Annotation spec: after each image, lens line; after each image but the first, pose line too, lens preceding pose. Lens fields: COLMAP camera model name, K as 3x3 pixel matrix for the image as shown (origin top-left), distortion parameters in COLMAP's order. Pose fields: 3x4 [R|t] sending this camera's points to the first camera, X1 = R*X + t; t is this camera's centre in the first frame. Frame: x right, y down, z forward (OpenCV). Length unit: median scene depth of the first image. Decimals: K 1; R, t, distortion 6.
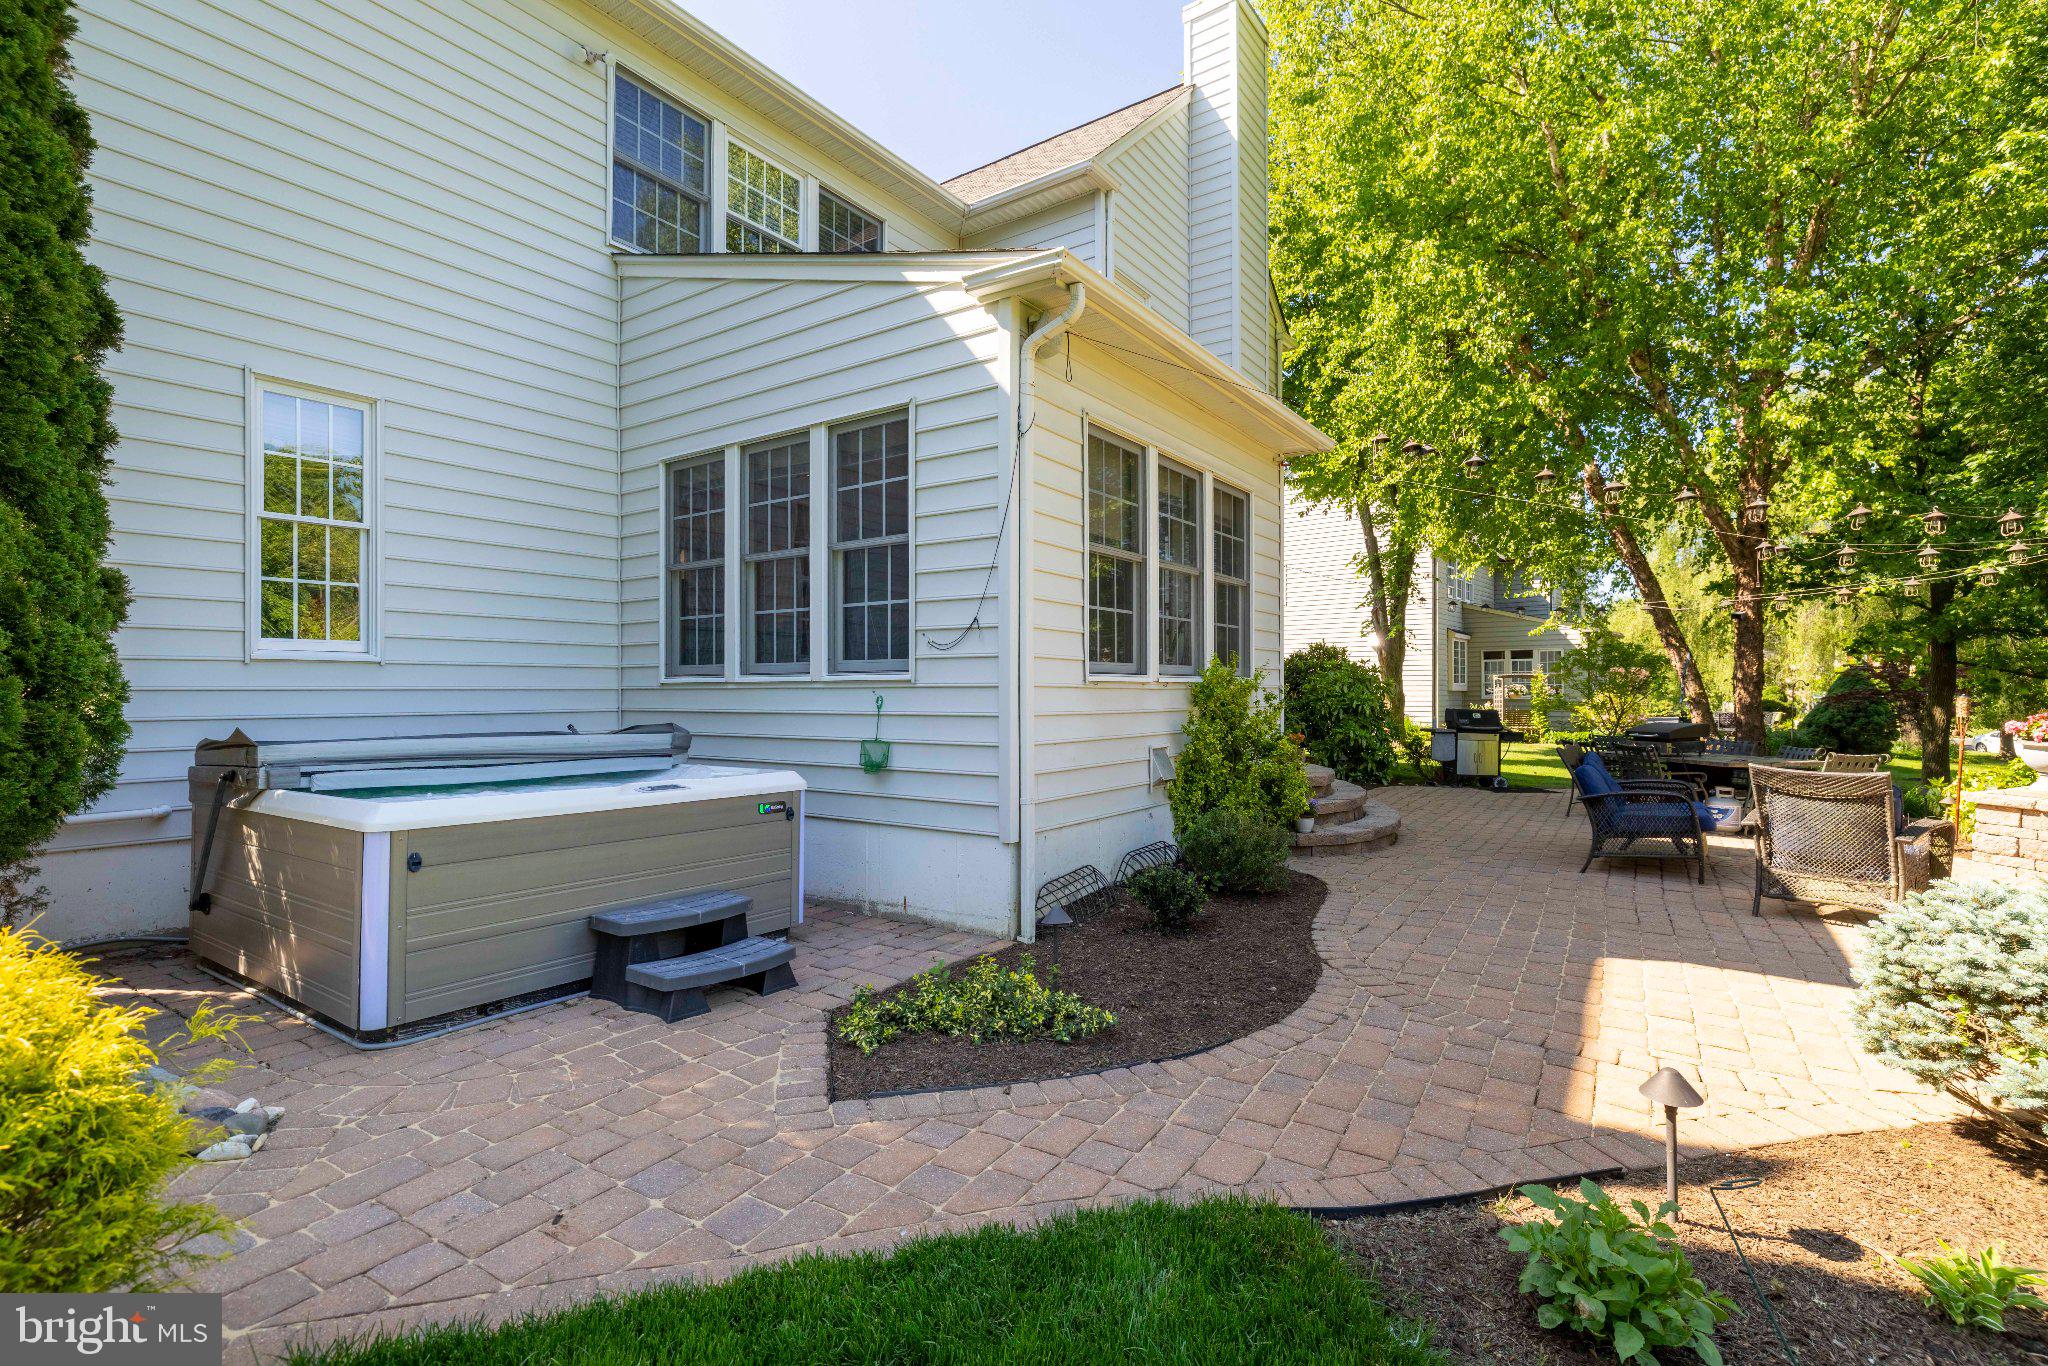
lens RADIAL K [[928.7, 0, 1024.0], [0, 928.7, 683.0], [0, 0, 1]] dist [0.000621, 0.000104]
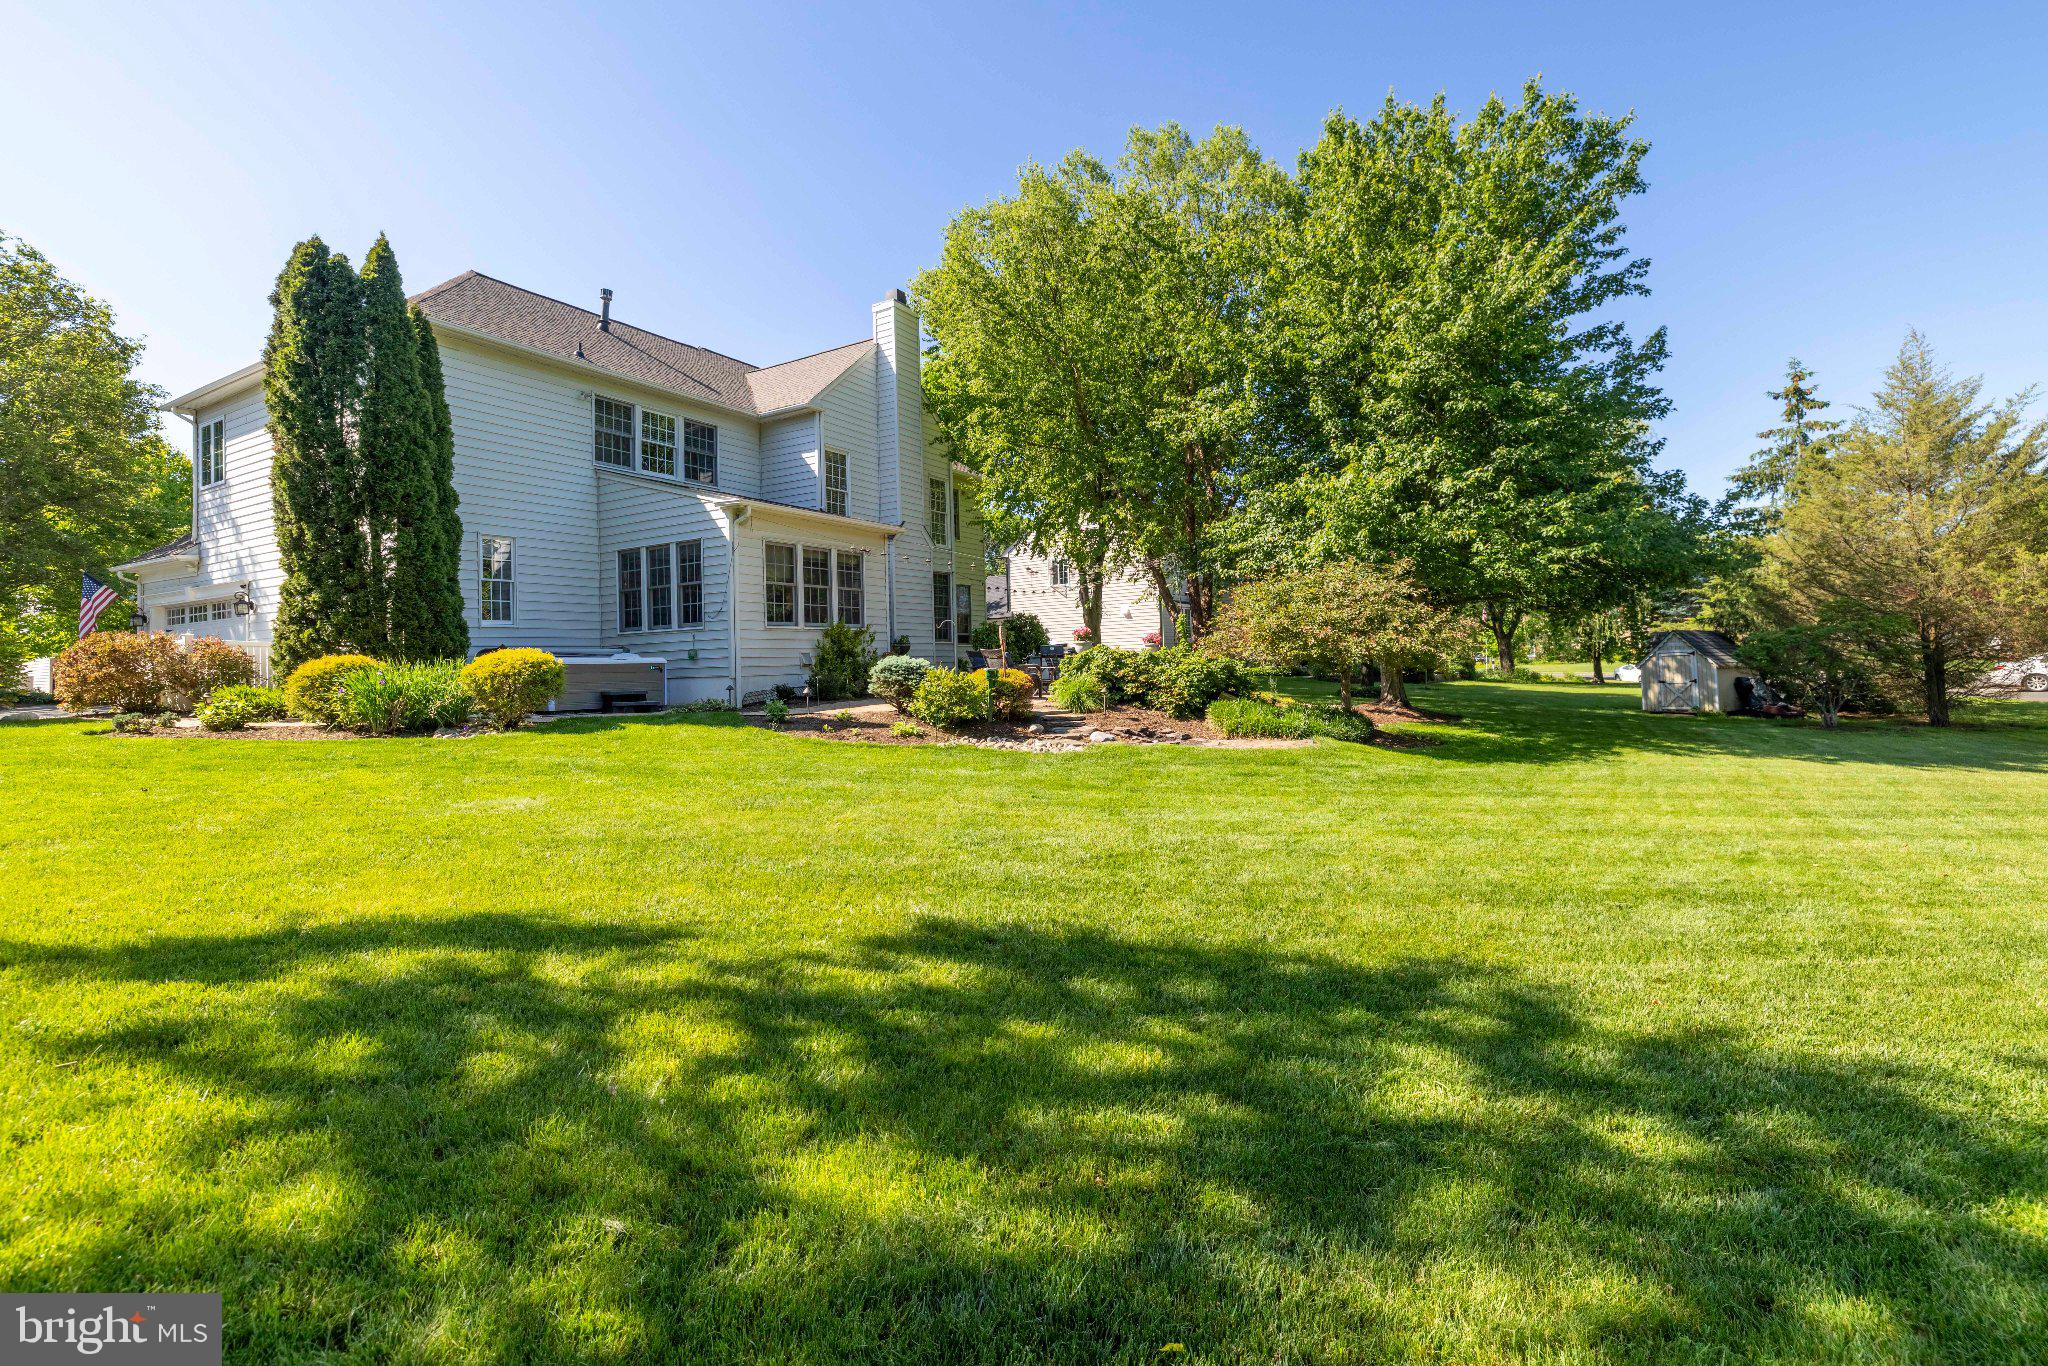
lens RADIAL K [[885.0, 0, 1034.0], [0, 885.0, 637.6], [0, 0, 1]] dist [-0.001848, -0.000213]
pose [[0.996541, -0.028544, 0.078051, 0.667847], [0.030202, 0.999341, -0.020147, 0.106898], [-0.077424, 0.022435, 0.996746, -1.805656]]
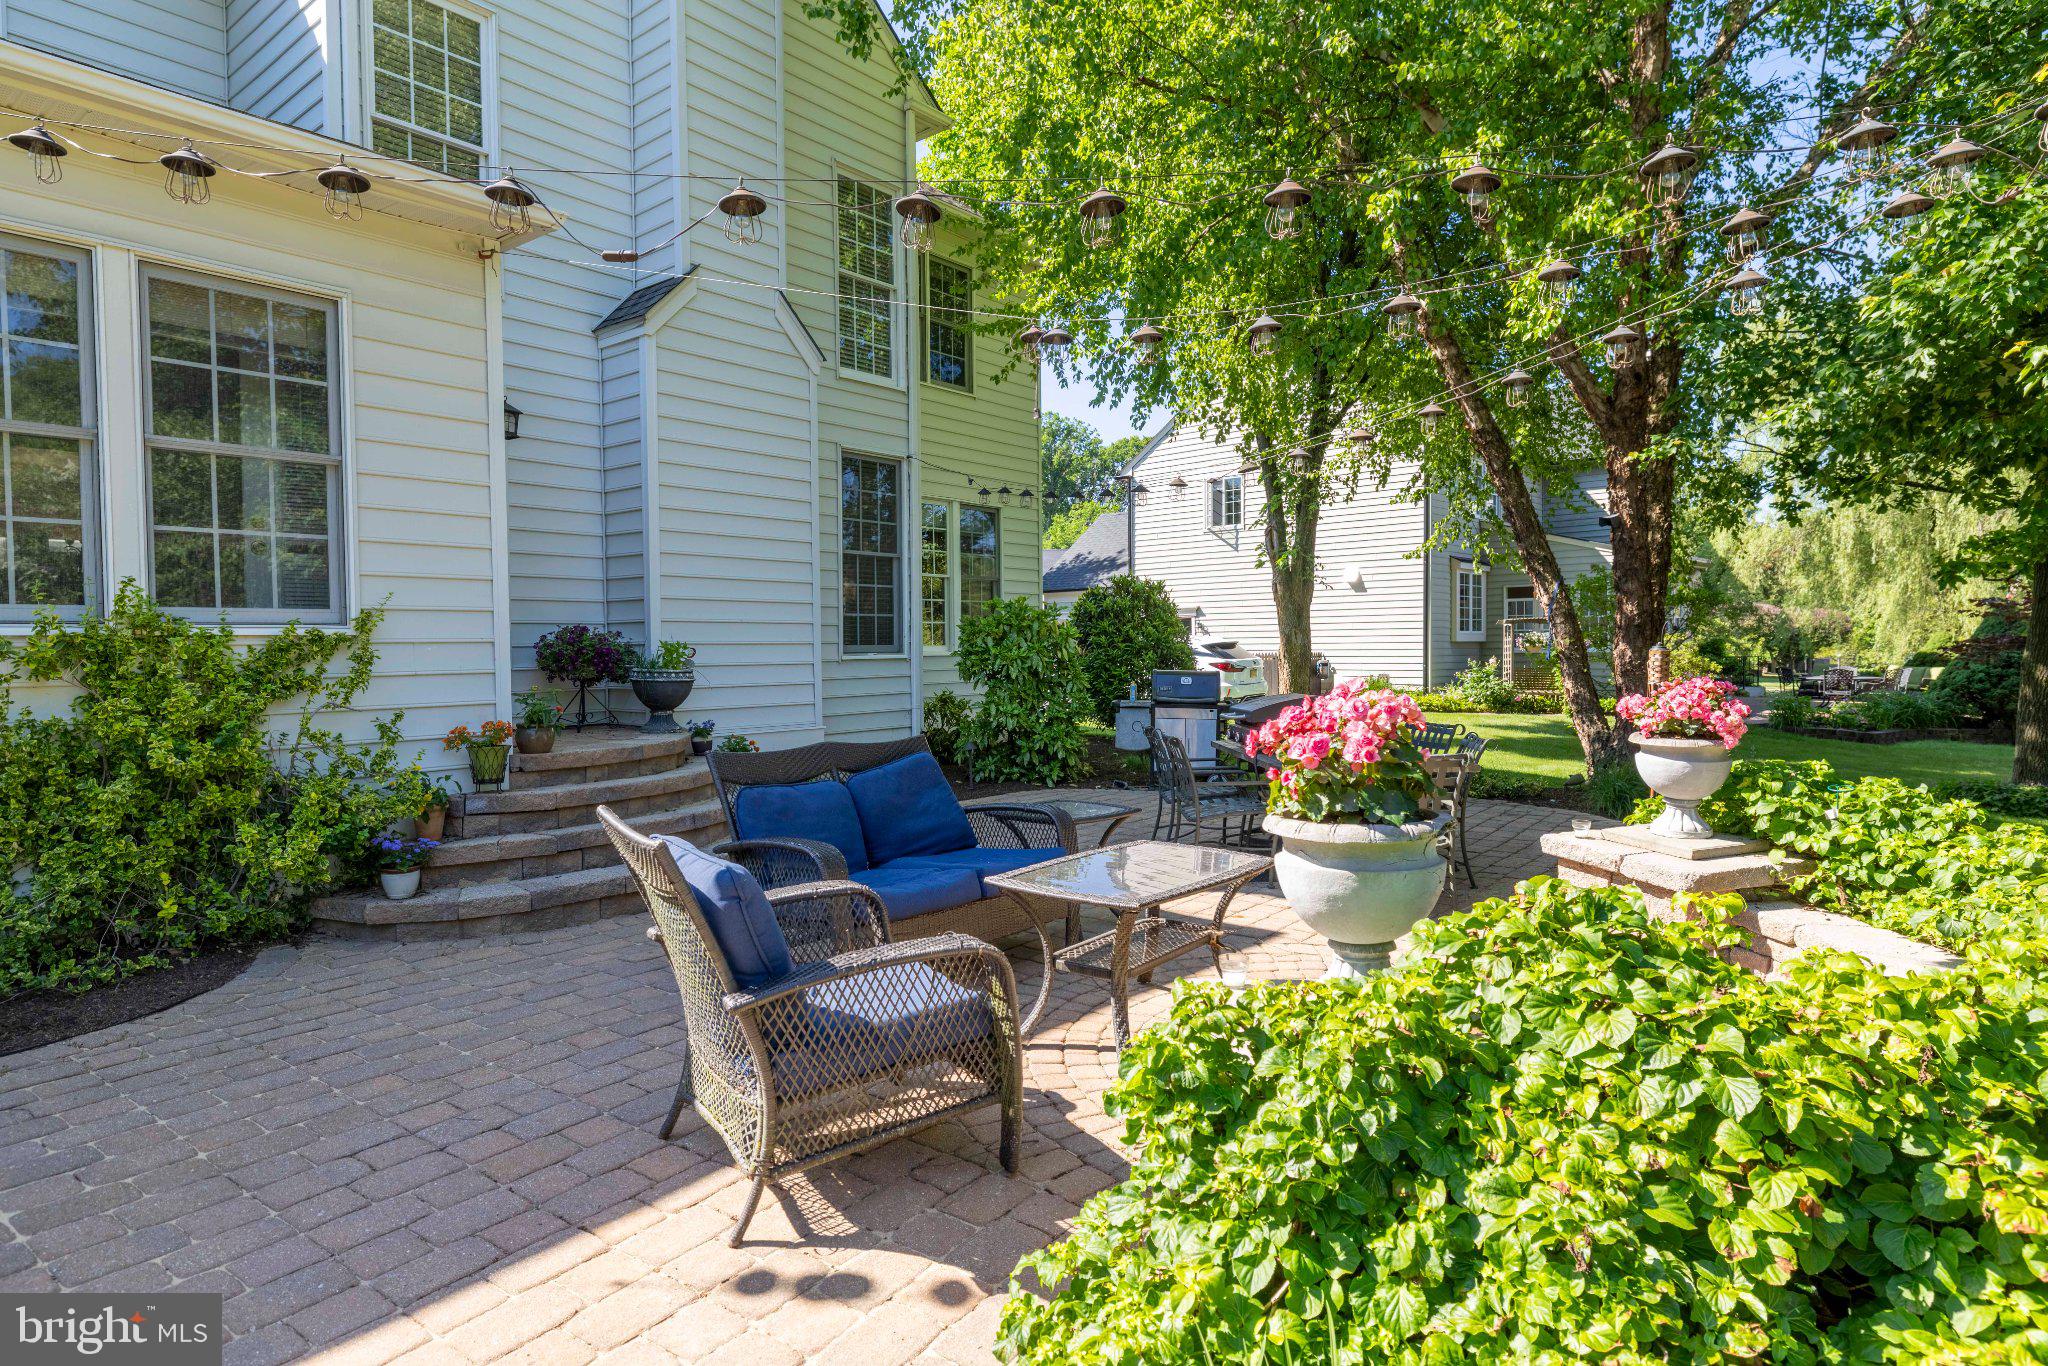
lens RADIAL K [[1123.1, 0, 1024.0], [0, 1123.1, 683.0], [0, 0, 1]] dist [-0.005157, -0.002689]
pose [[0.997311, -0.006777, -0.072972, 0.937054], [0.009757, 0.999130, 0.040558, 0.009229], [0.072634, -0.041161, 0.996509, 0.447648]]
